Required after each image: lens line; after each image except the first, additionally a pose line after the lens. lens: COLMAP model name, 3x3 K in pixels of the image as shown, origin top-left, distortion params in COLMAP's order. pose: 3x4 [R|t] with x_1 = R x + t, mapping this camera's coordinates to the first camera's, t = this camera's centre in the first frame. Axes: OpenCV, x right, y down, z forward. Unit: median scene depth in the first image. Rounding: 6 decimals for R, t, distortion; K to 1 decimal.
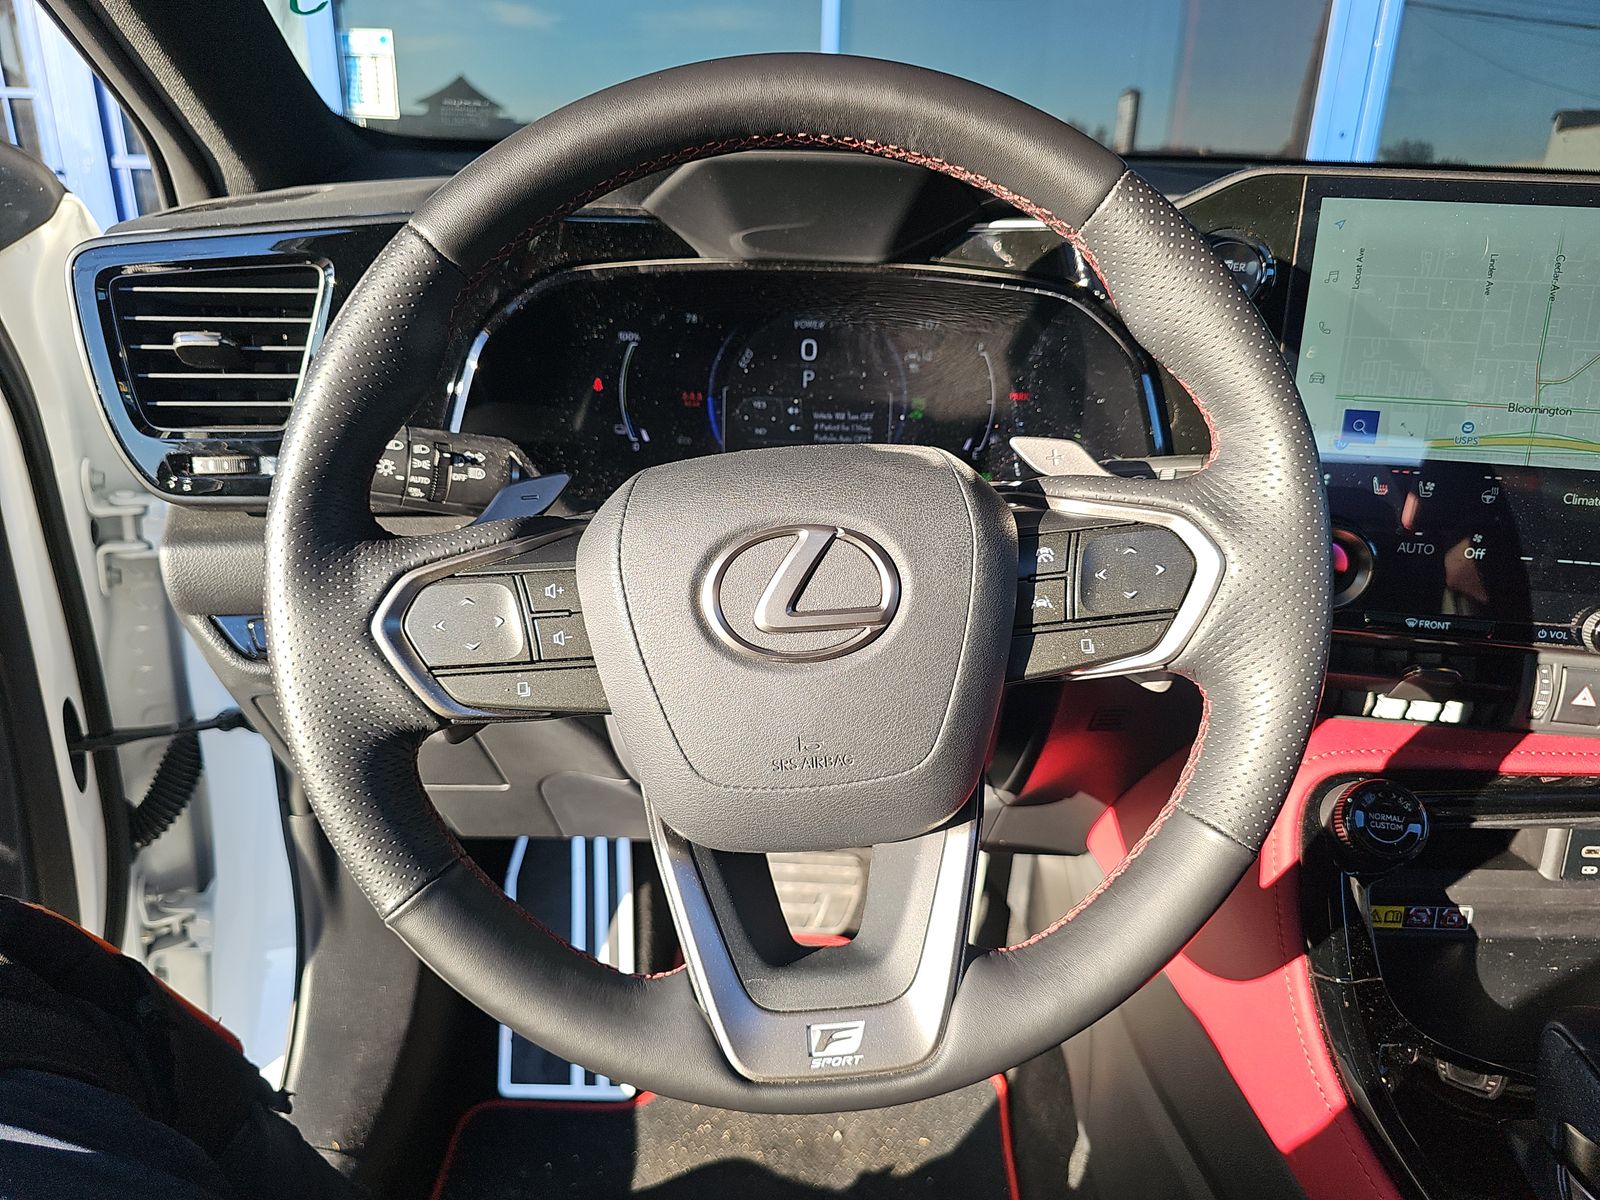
lens RADIAL K [[1074.7, 0, 836.0], [0, 1074.7, 600.3], [0, 0, 1]] dist [0.023083, -0.035403]
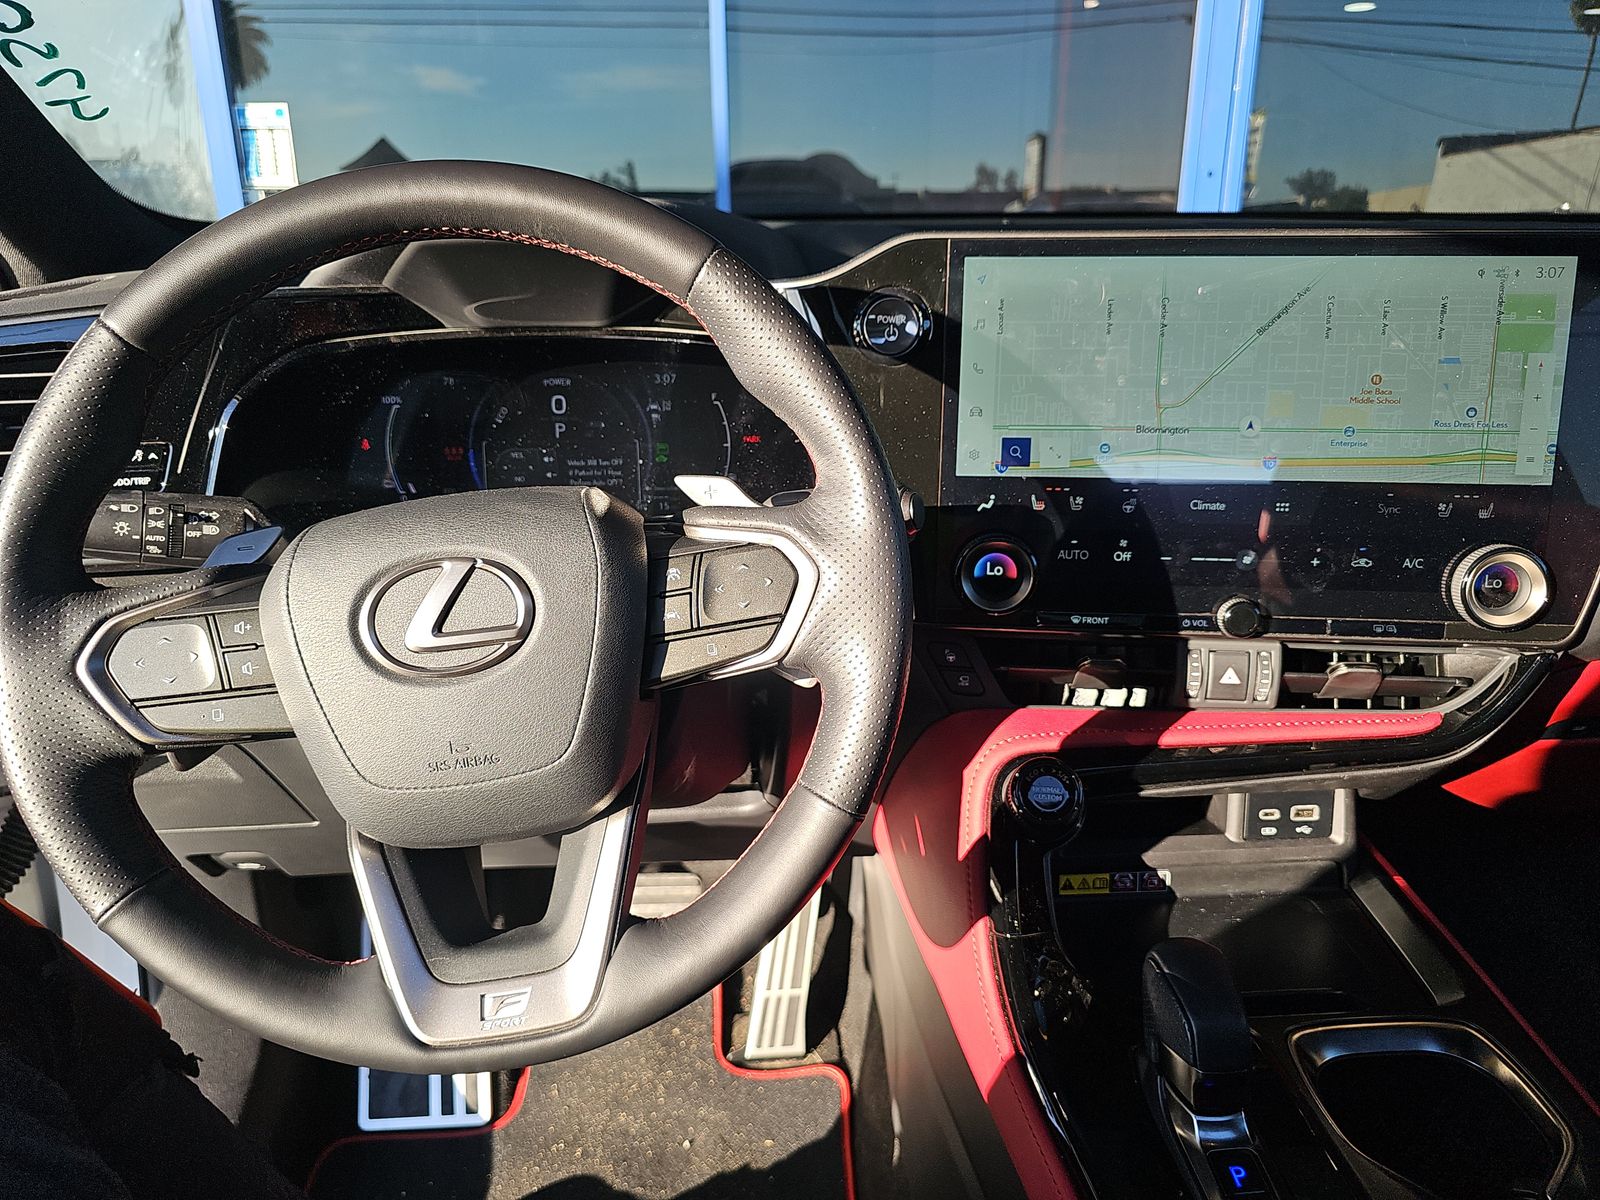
lens RADIAL K [[1066.3, 0, 829.4], [0, 1066.3, 600.1], [0, 0, 1]] dist [0.023820, -0.029596]
pose [[0.997422, -0.053075, 0.048302, 0.230762], [0.054844, 0.997844, -0.036062, 0.027999], [-0.046284, 0.038618, 0.998182, -0.126505]]
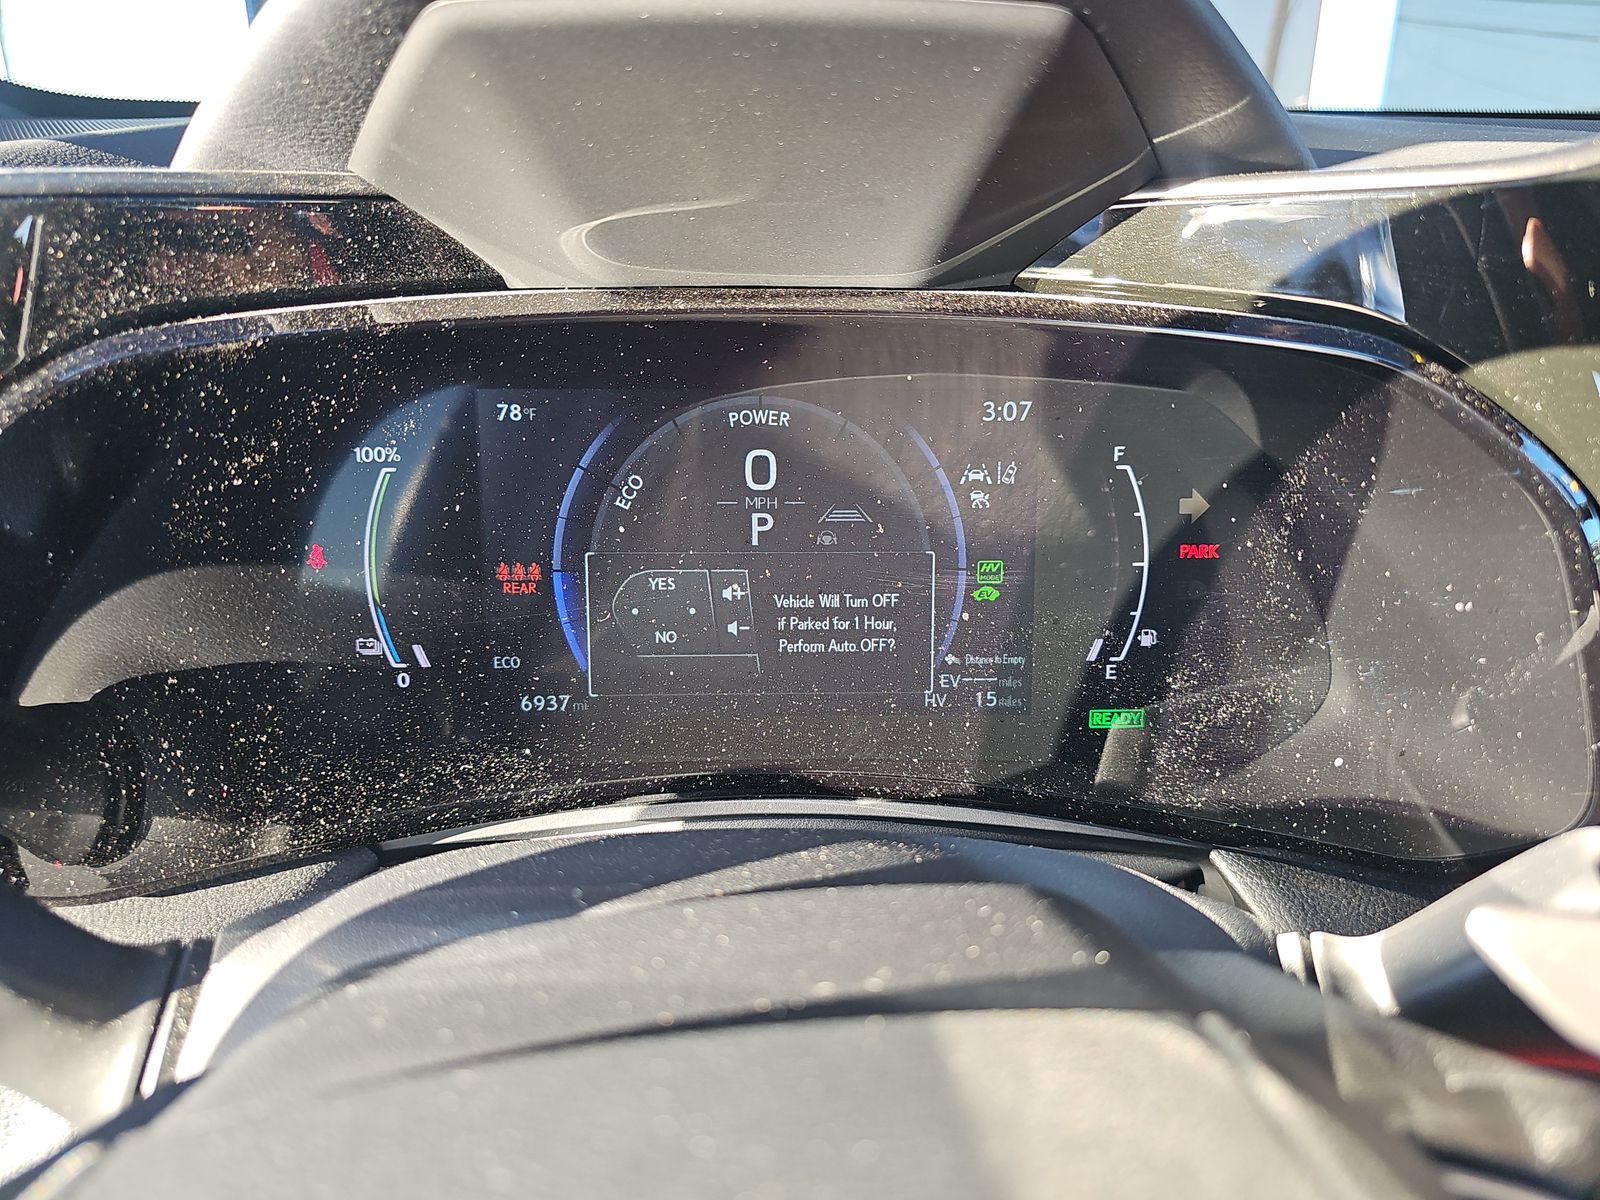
lens RADIAL K [[1123.0, 0, 837.9], [0, 1123.0, 597.2], [0, 0, 1]] dist [0.038780, -0.041576]
pose [[0.999289, -0.033076, 0.018078, -0.002014], [0.033553, 0.999079, -0.026731, -0.197147], [-0.017177, 0.027318, 0.999479, 0.611281]]
